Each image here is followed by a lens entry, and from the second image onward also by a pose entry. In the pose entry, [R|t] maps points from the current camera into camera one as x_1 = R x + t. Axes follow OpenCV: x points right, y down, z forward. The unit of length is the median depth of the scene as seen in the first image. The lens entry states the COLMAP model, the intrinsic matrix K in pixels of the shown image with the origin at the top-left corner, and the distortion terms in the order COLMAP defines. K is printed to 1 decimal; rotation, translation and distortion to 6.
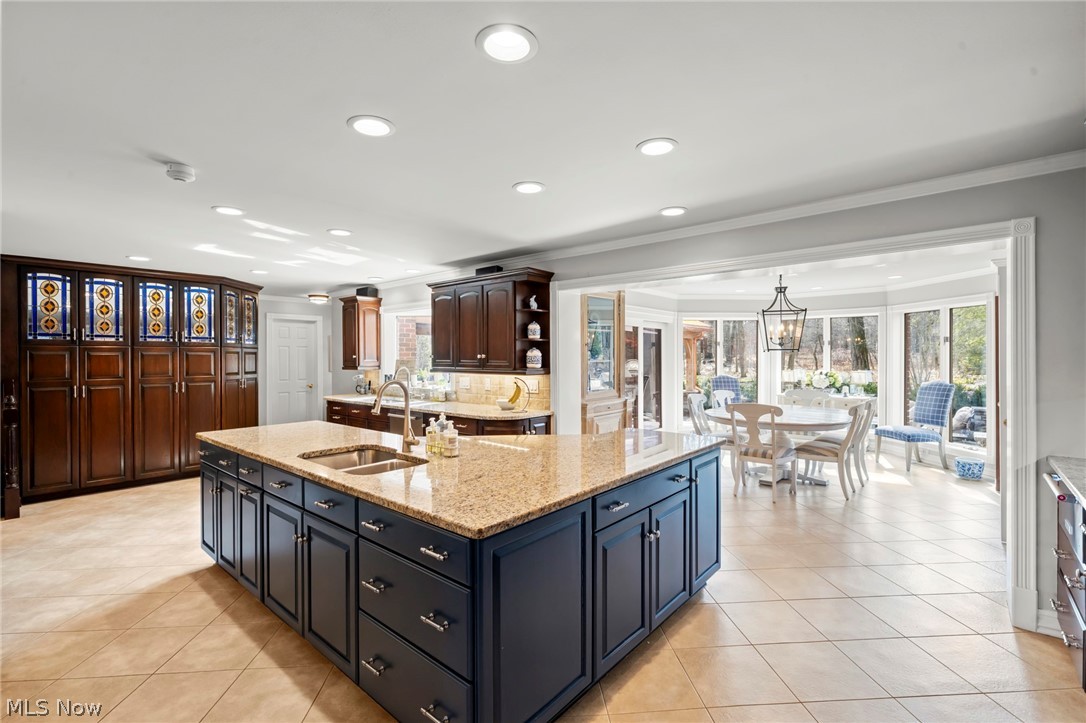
lens RADIAL K [[481.4, 0, 543.0], [0, 481.4, 361.5], [0, 0, 1]] dist [0.000298, -0.000043]
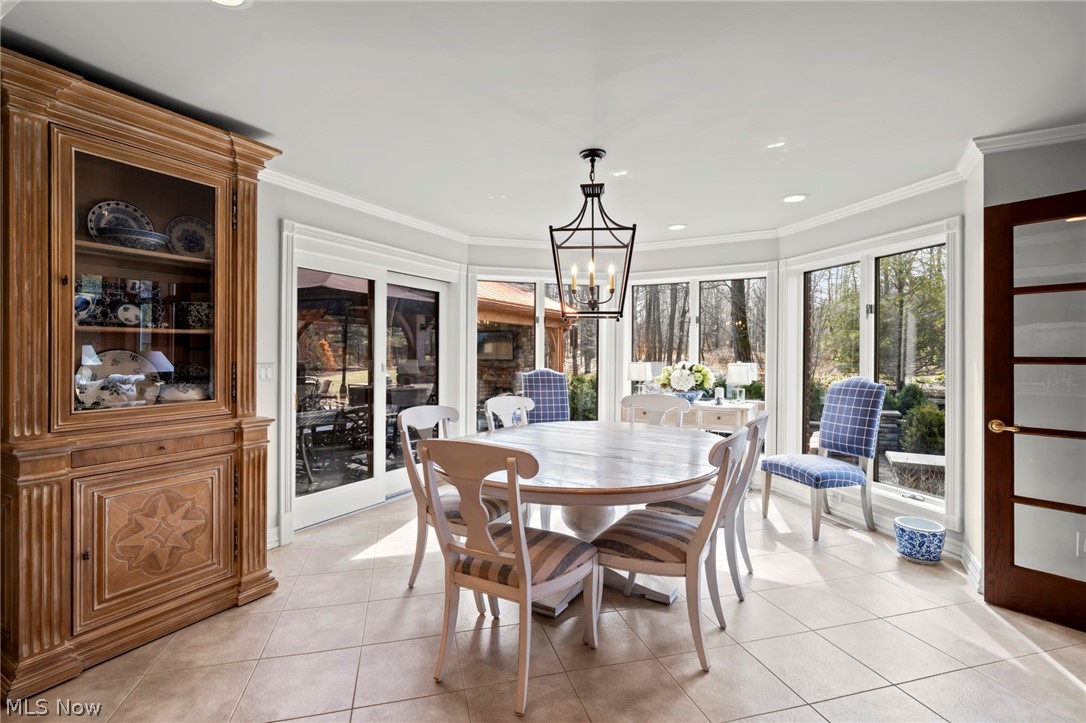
lens RADIAL K [[496.7, 0, 543.0], [0, 496.7, 361.5], [0, 0, 1]] dist [0.000815, -0.000152]
pose [[0.979982, 0.006718, 0.198974, 0.312271], [-0.007147, 0.999973, 0.001437, 0.020590], [-0.198959, -0.002831, 0.980004, 0.467682]]
